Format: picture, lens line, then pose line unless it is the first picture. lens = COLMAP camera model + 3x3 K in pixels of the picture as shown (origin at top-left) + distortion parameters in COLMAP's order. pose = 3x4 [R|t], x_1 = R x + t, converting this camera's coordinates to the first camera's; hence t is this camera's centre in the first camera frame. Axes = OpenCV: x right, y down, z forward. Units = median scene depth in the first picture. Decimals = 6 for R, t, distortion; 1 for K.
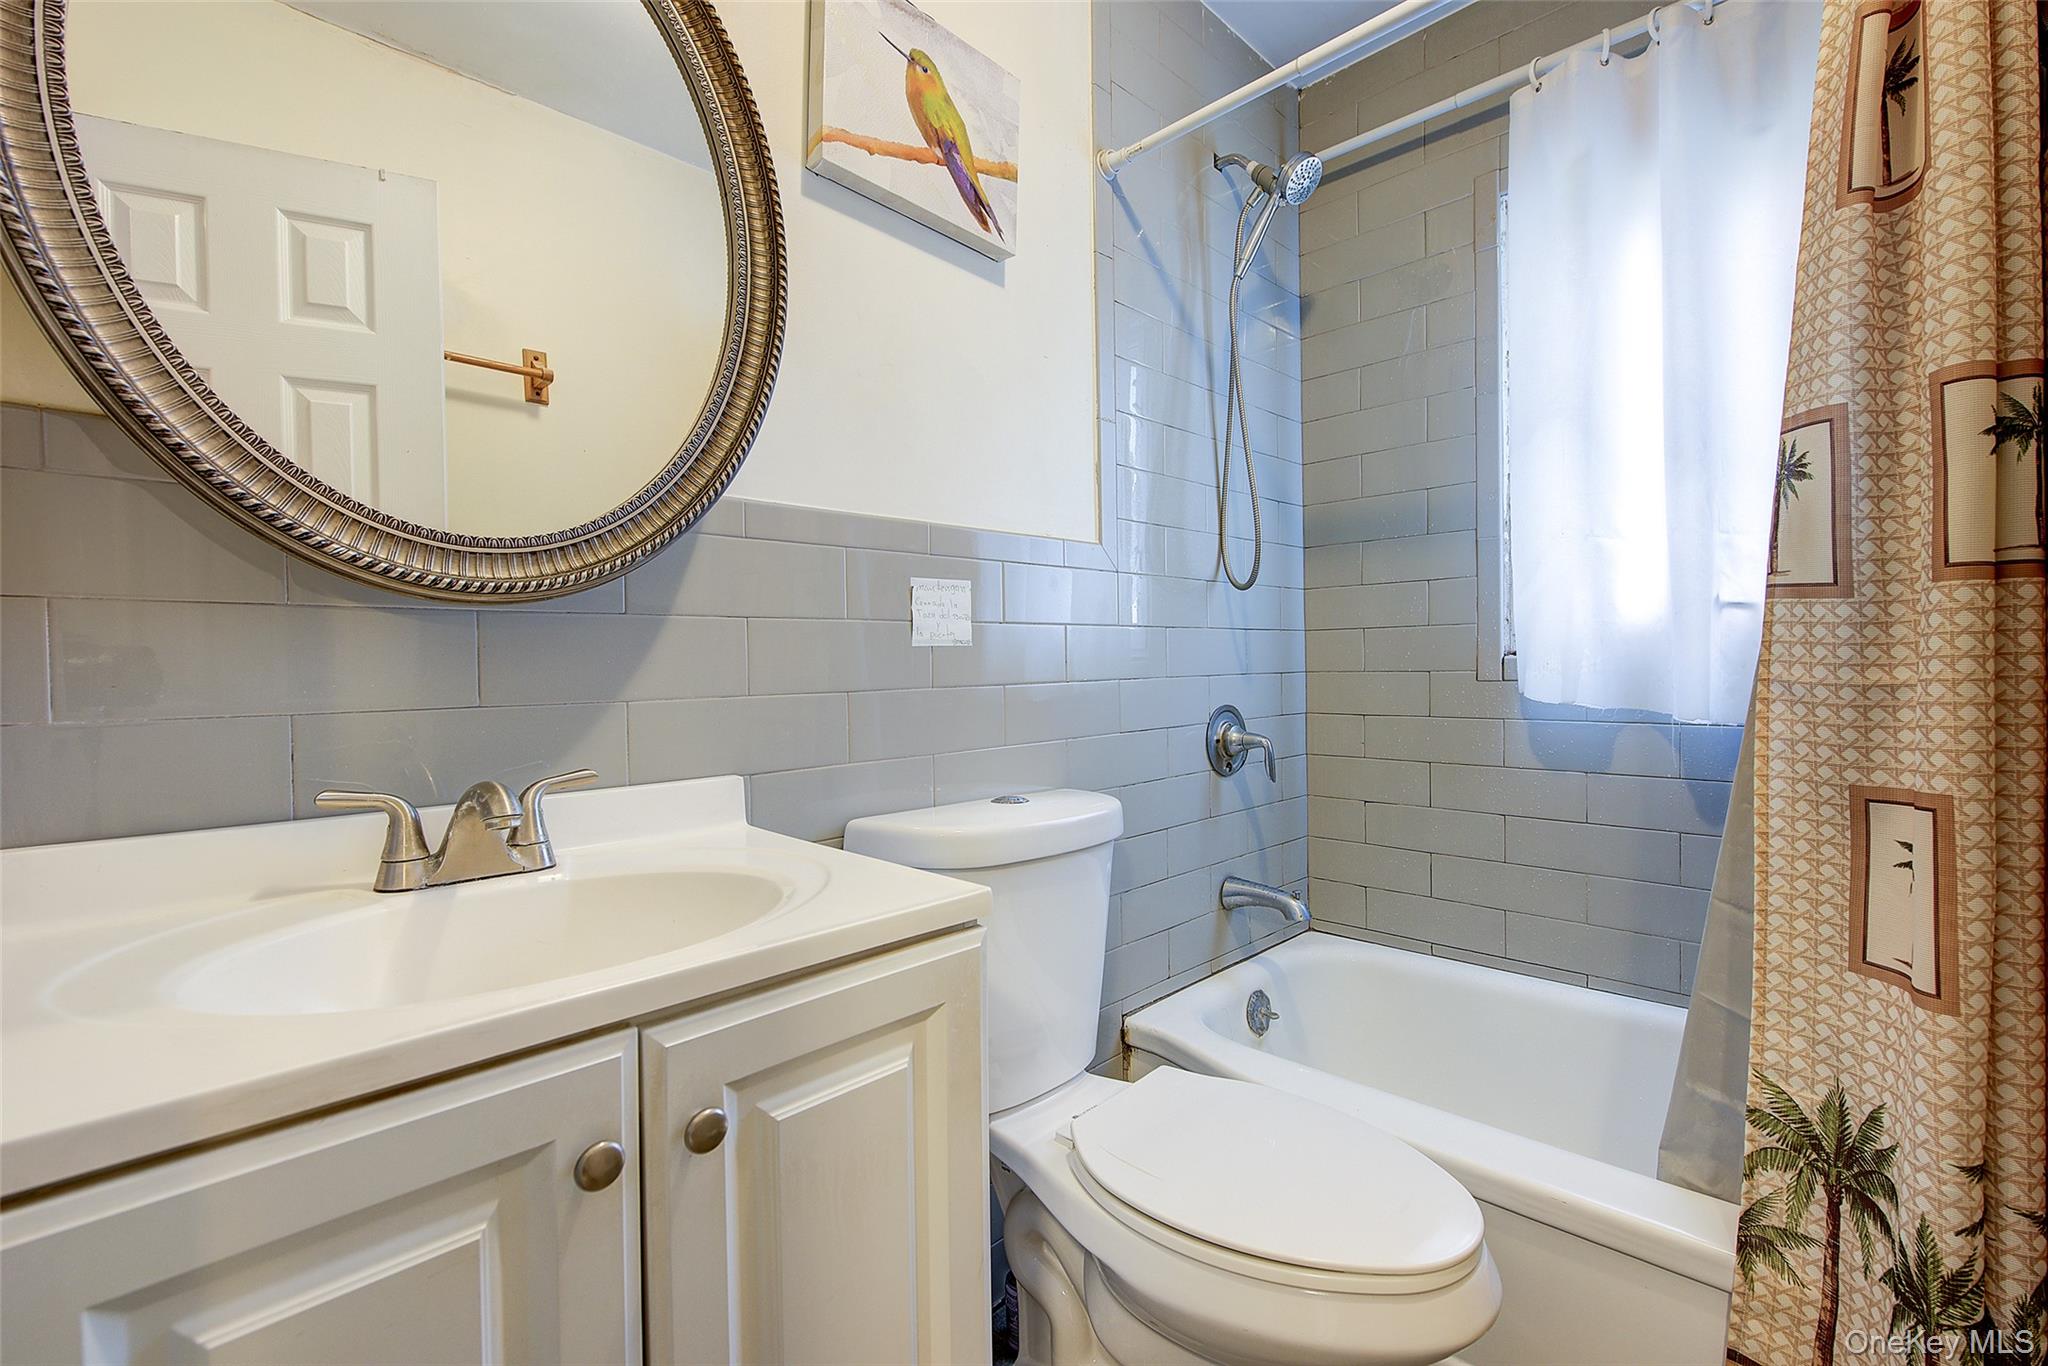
lens RADIAL K [[905.0, 0, 1019.1], [0, 905.0, 672.9], [0, 0, 1]] dist [0.000310, -0.003219]
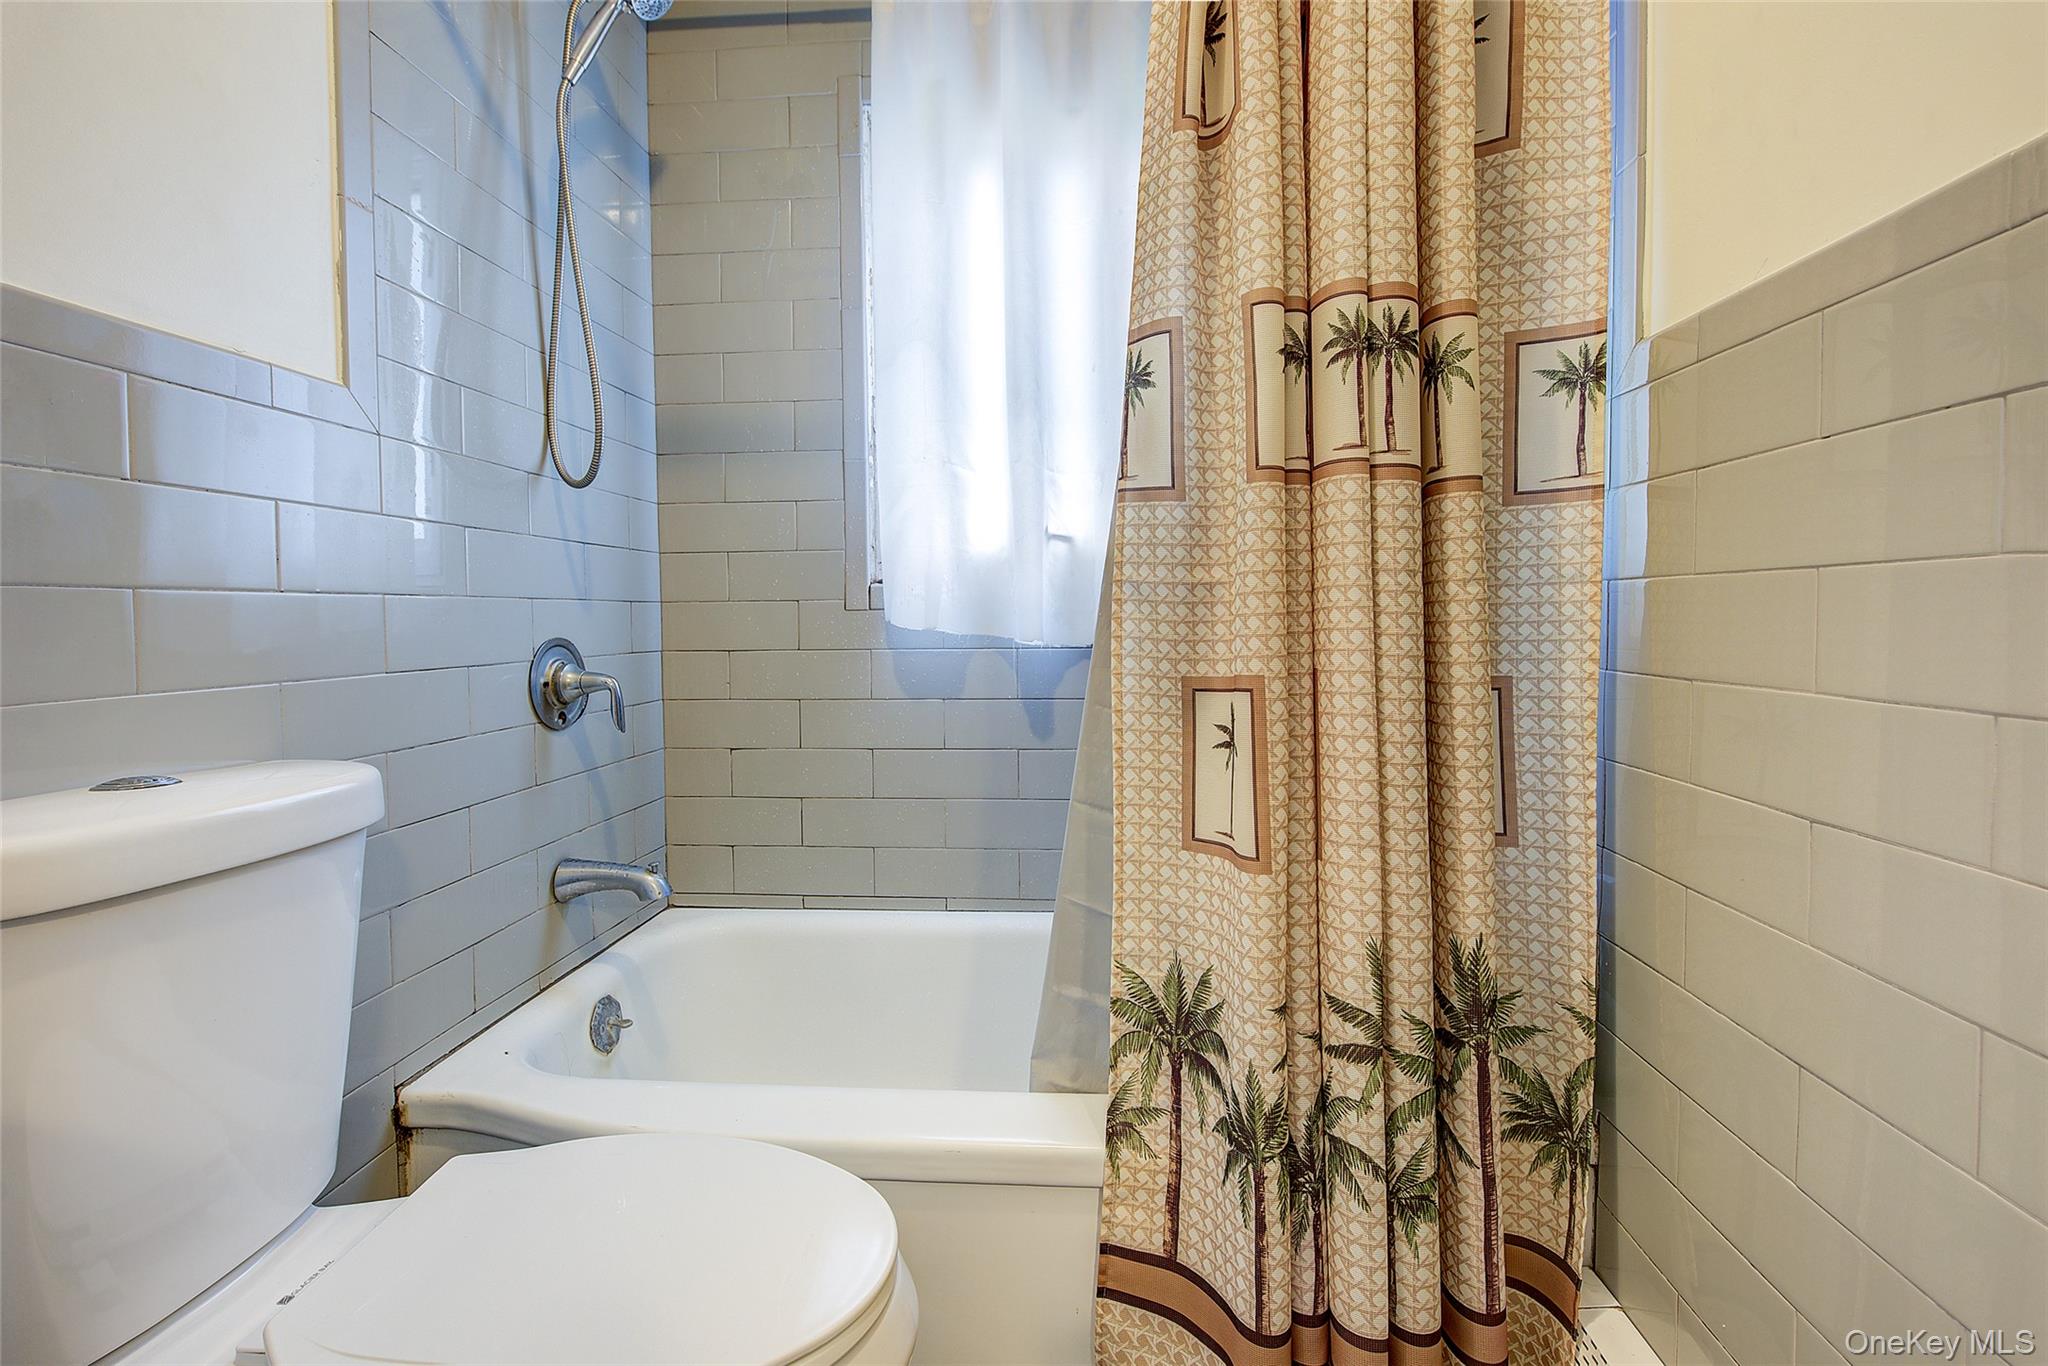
lens RADIAL K [[905.0, 0, 1007.2], [0, 905.0, 632.3], [0, 0, 1]] dist [0.000310, -0.003219]
pose [[0.778825, -0.006415, 0.627208, 0.060748], [0.013083, 0.999896, -0.006019, 0.056973], [-0.627104, 0.012893, 0.778829, 0.220299]]
